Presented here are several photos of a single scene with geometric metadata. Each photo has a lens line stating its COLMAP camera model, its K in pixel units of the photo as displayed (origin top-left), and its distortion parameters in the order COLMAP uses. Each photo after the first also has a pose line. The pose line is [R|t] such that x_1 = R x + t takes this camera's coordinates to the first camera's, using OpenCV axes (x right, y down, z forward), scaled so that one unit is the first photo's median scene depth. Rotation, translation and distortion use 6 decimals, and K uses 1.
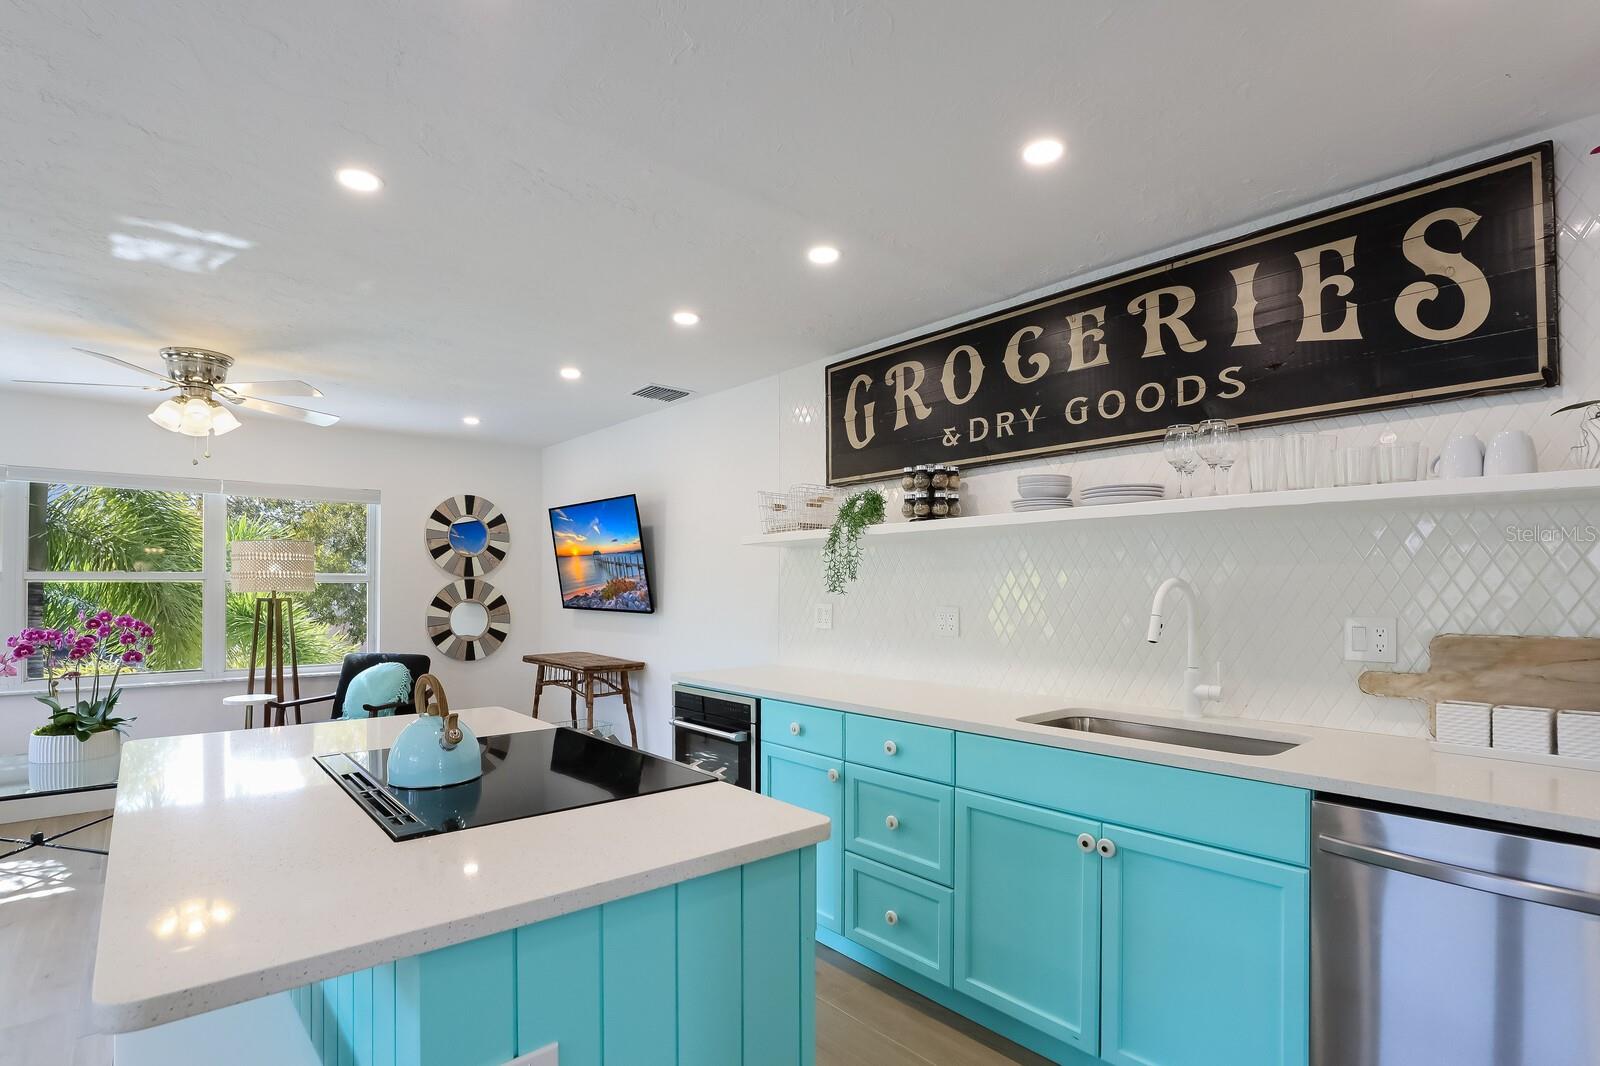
lens RADIAL K [[774.6, 0, 798.4], [0, 774.6, 577.1], [0, 0, 1]] dist [-0.032489, 0.009761]
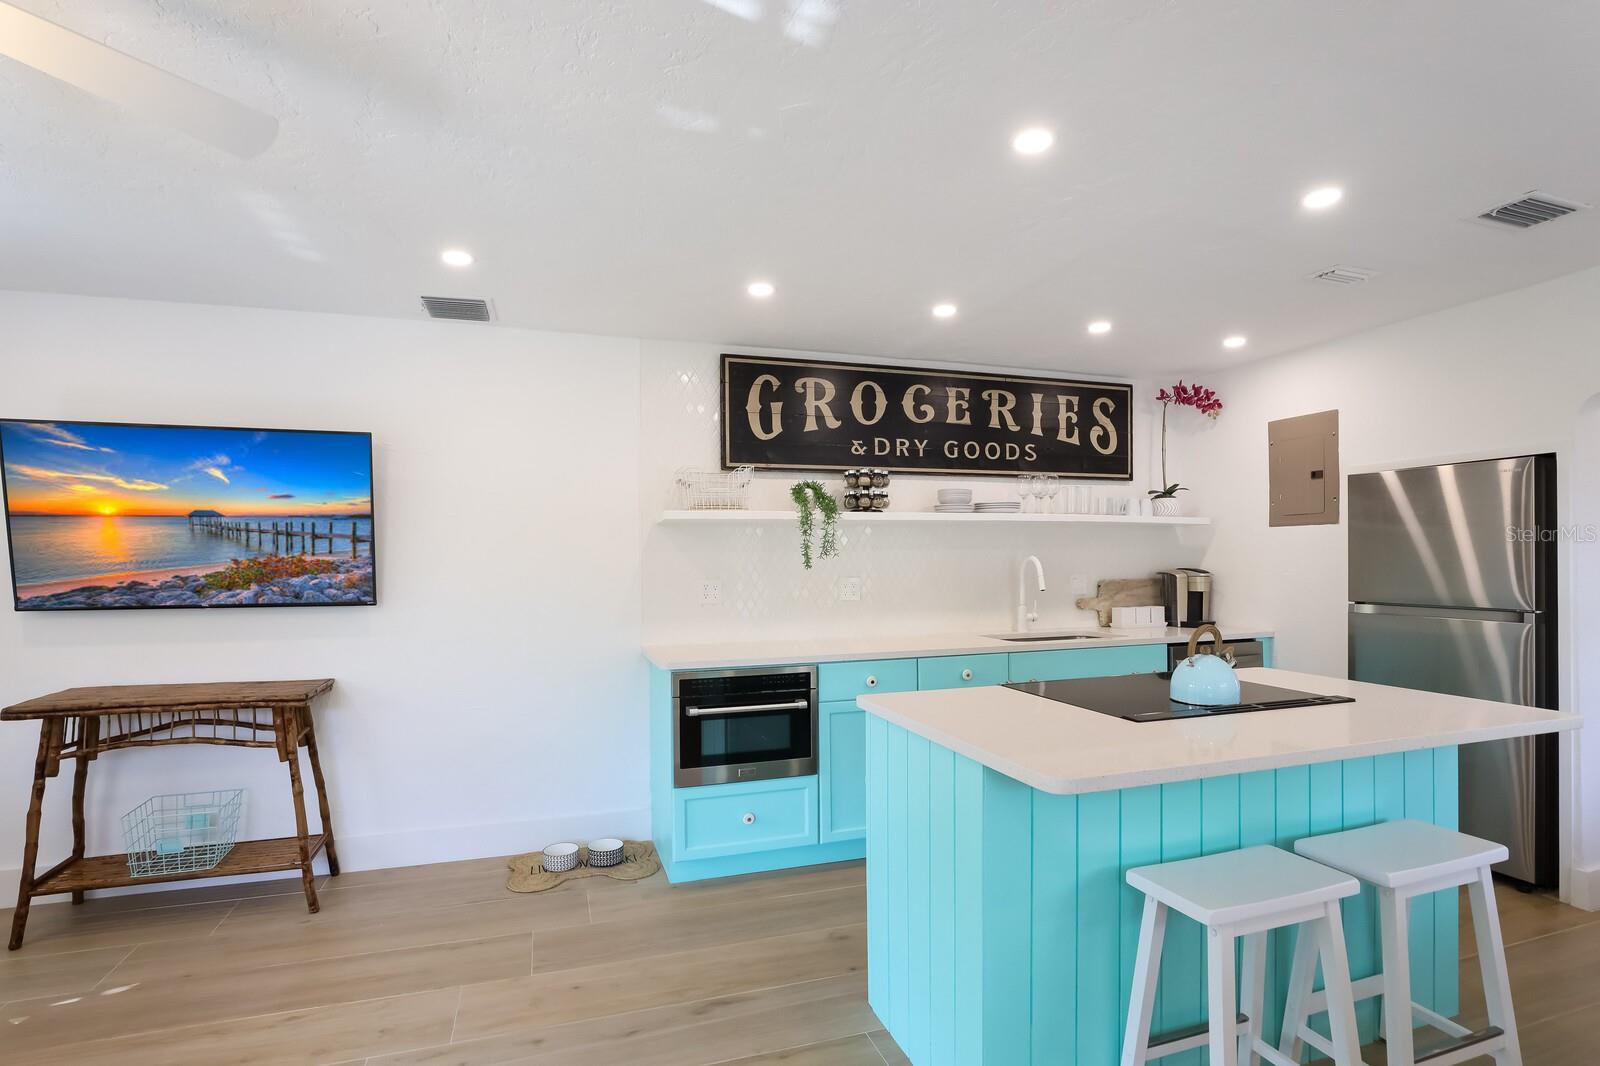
lens RADIAL K [[774.6, 0, 781.2], [0, 774.6, 558.3], [0, 0, 1]] dist [-0.032489, 0.009761]
pose [[0.400091, 0.000282, 0.916475, -0.747254], [-0.001273, 0.999999, 0.000248, 0.004025], [-0.916474, -0.001266, 0.400092, 0.420509]]
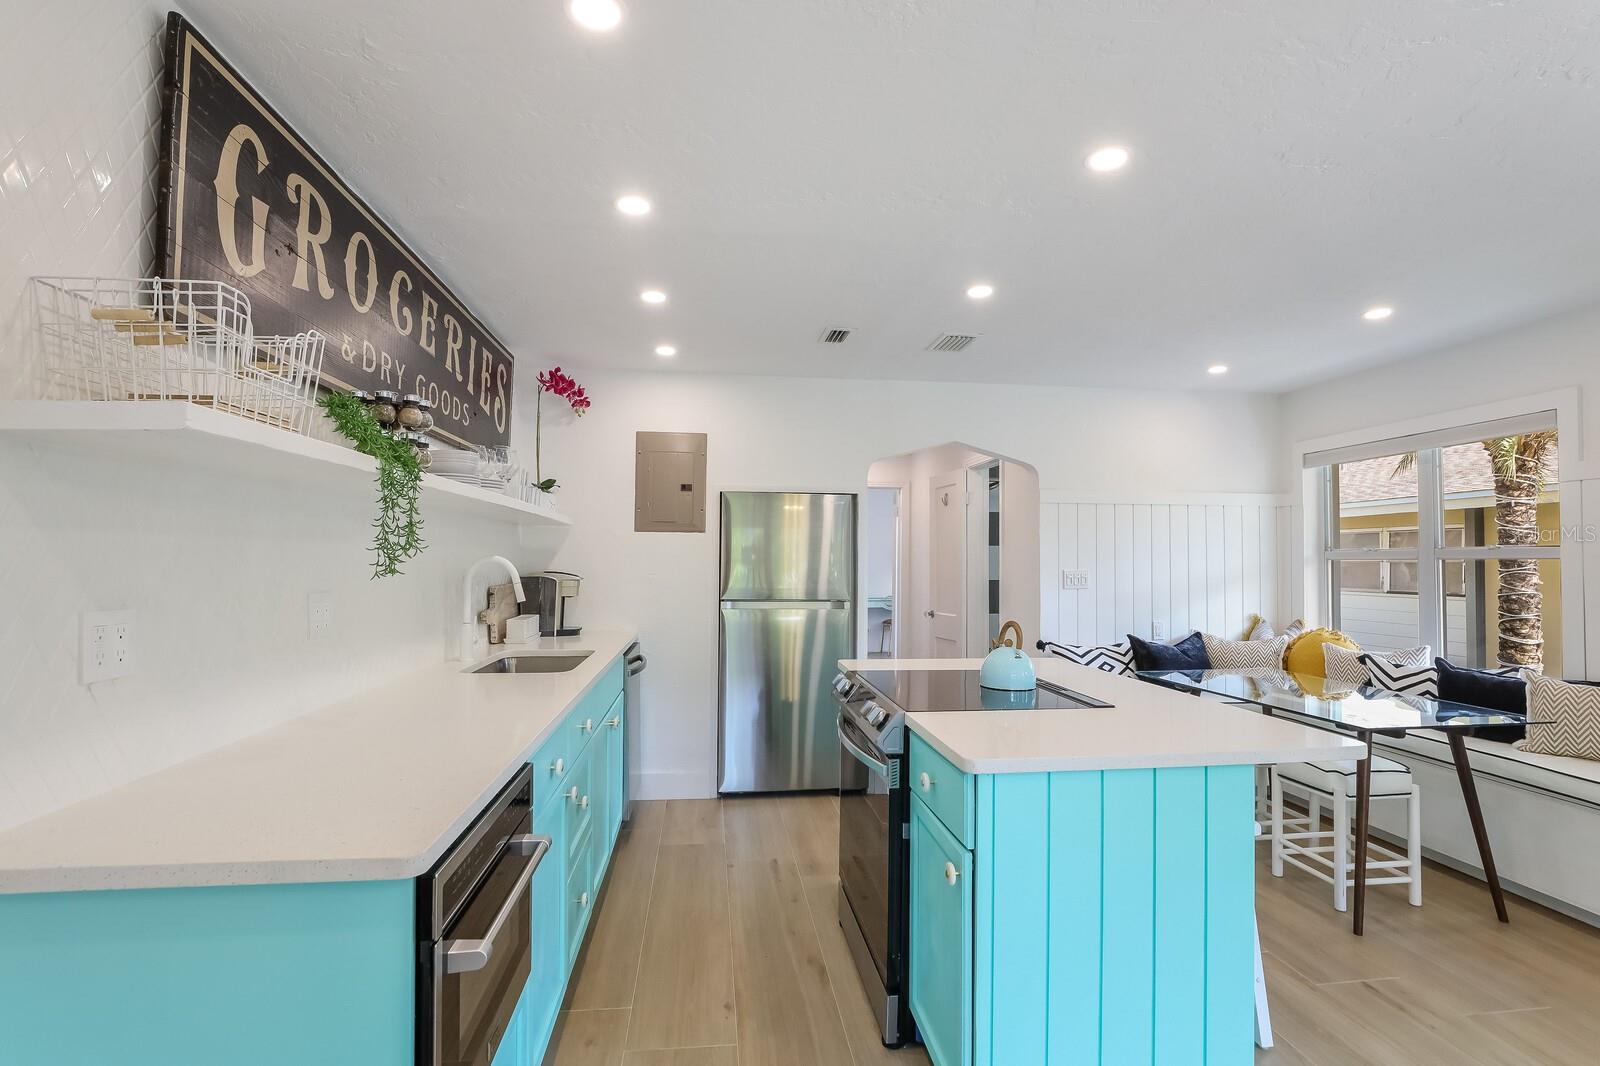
lens RADIAL K [[774.6, 0, 794.7], [0, 774.6, 527.0], [0, 0, 1]] dist [-0.032489, 0.009761]
pose [[-0.832267, 0.018267, 0.554074, -0.369559], [-0.012348, 0.998598, -0.051469, 0.007878], [-0.554237, -0.049678, -0.830875, 0.950584]]
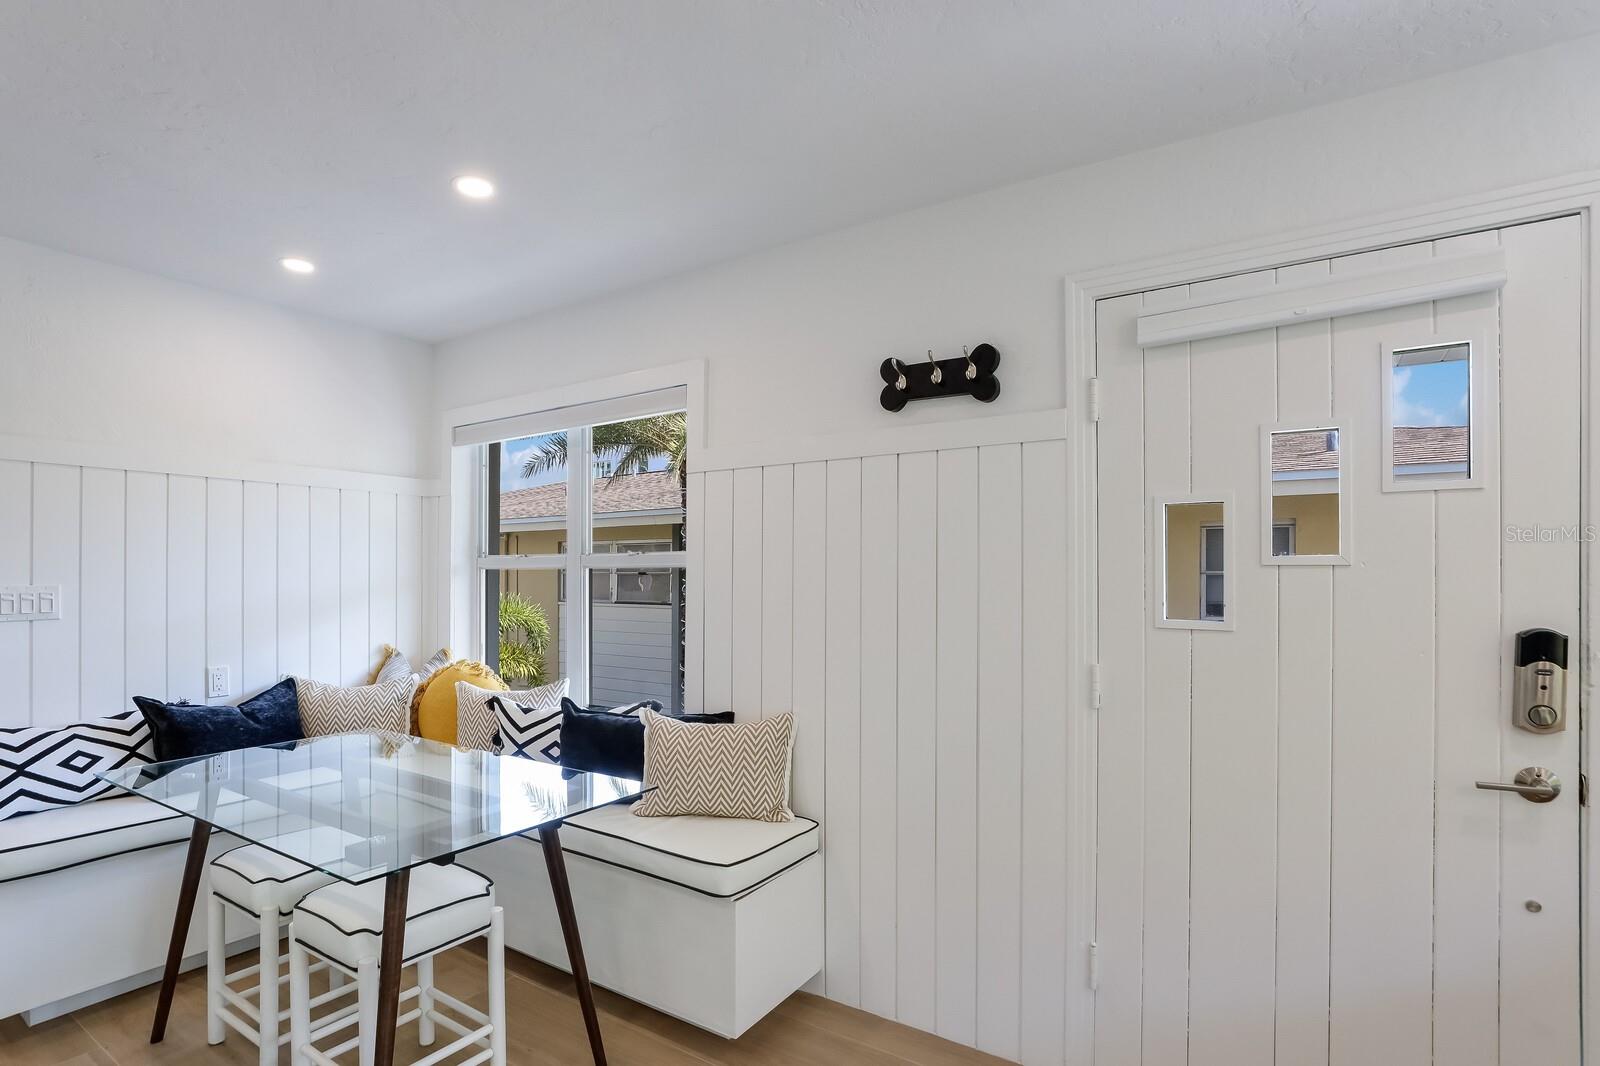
lens RADIAL K [[797.0, 0, 813.4], [0, 797.0, 570.6], [0, 0, 1]] dist [-0.039062, 0.010828]
pose [[-0.963752, -0.007085, -0.266706, -0.510276], [-0.002733, 0.999857, -0.016684, 0.003864], [0.266786, -0.015350, -0.963633, 0.566500]]
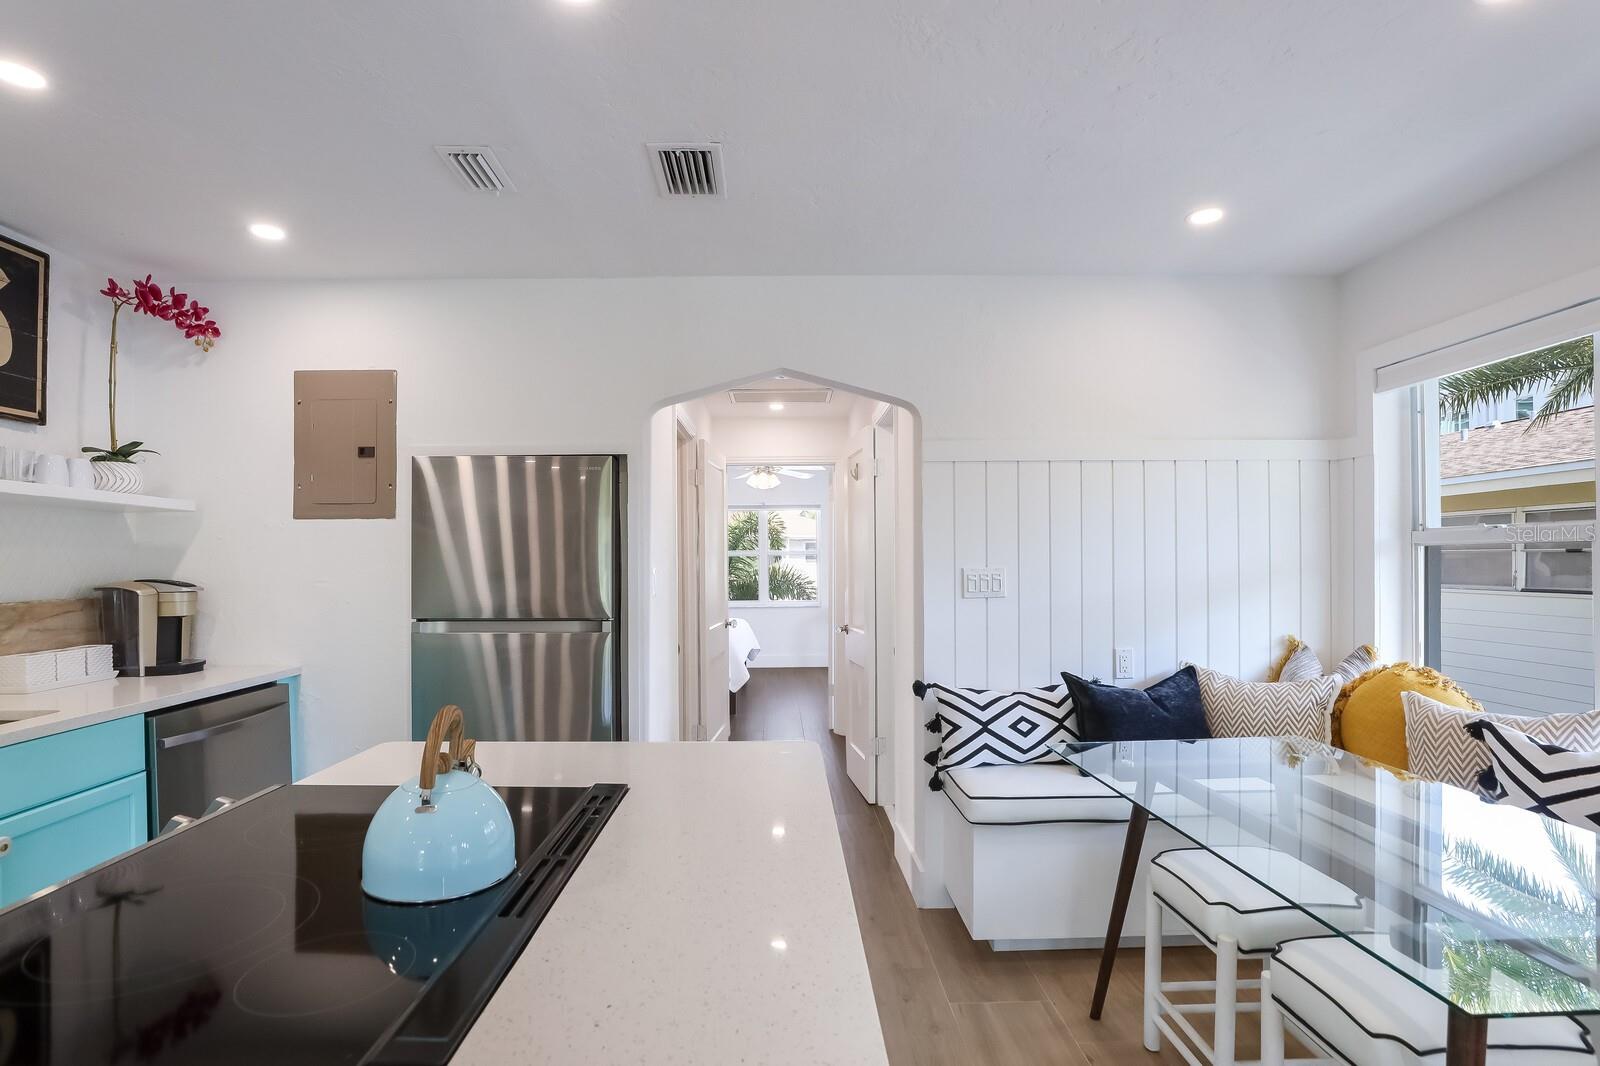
lens RADIAL K [[769.6, 0, 782.6], [0, 769.6, 554.8], [0, 0, 1]] dist [-0.027686, 0.006736]
pose [[-0.764235, 0.007825, 0.644891, -0.398465], [0.000113, 0.999928, -0.011999, 0.003809], [-0.644938, -0.009098, -0.764180, 0.477351]]
